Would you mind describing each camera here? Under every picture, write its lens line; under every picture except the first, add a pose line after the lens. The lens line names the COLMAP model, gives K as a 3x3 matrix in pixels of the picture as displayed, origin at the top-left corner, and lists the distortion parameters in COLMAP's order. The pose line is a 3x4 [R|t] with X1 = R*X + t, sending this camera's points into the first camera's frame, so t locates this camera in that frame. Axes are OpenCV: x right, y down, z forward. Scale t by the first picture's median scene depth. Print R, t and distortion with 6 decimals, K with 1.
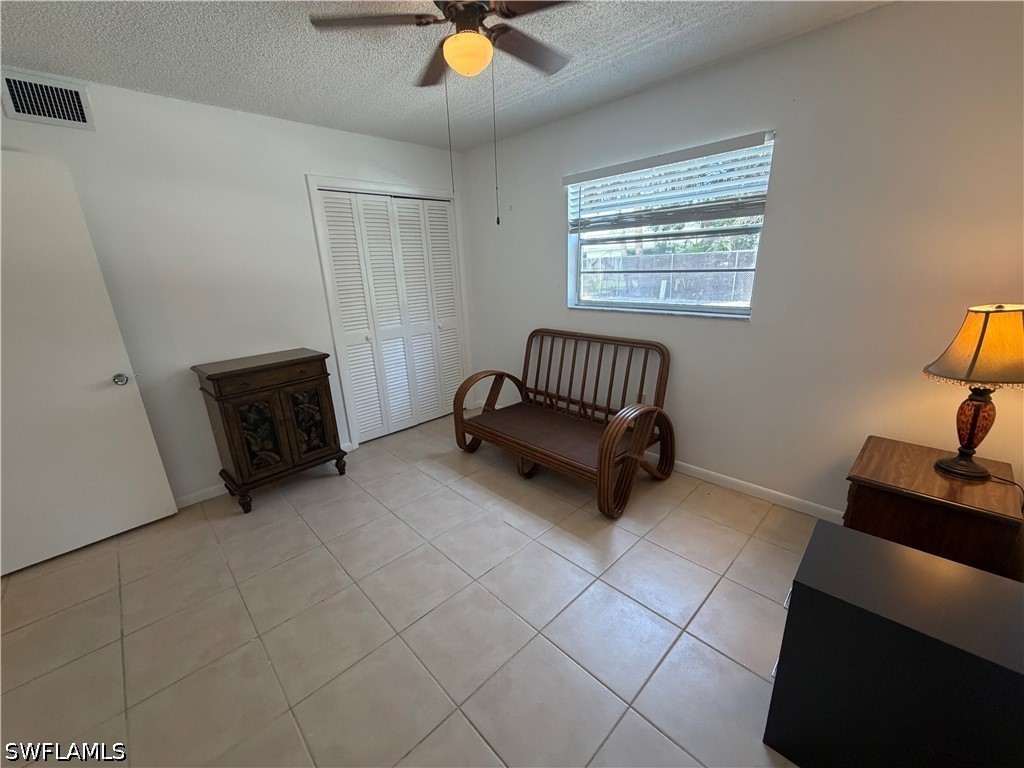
lens RADIAL K [[408.4, 0, 510.1], [0, 408.4, 385.4], [0, 0, 1]] dist [0.000178, -0.000180]
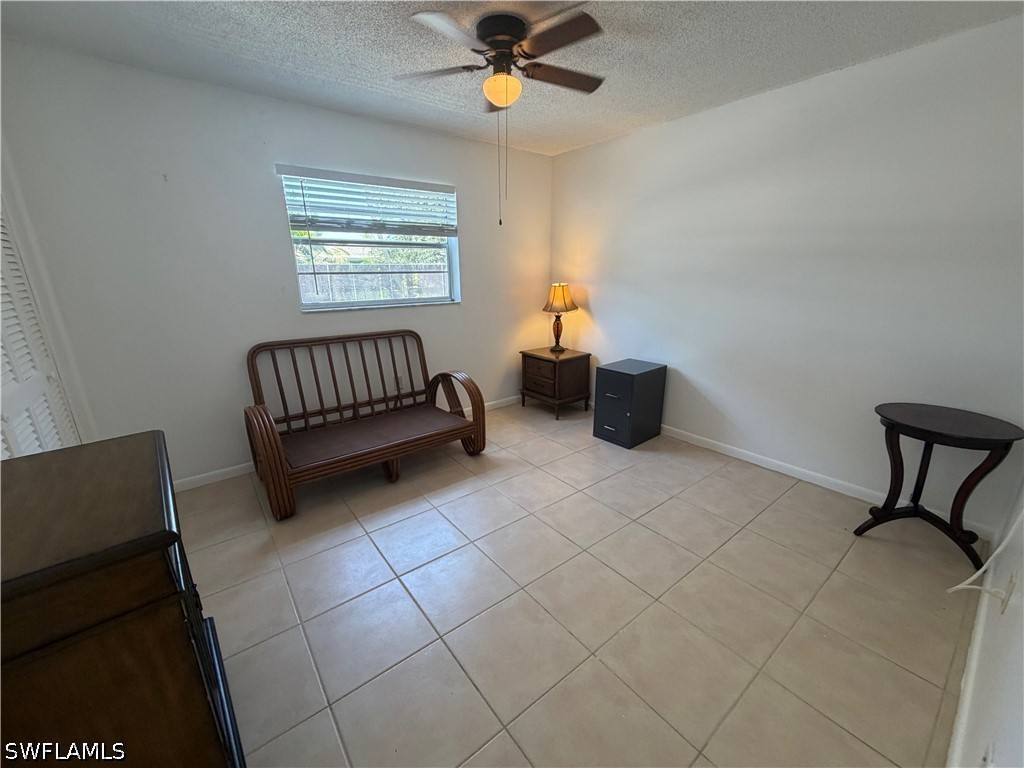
lens RADIAL K [[408.4, 0, 510.1], [0, 408.4, 385.4], [0, 0, 1]] dist [0.000178, -0.000180]
pose [[0.105584, -0.239204, 0.965212, -0.913326], [0.287759, 0.936458, 0.200601, -0.114463], [-0.951865, 0.256568, 0.167708, 0.585899]]
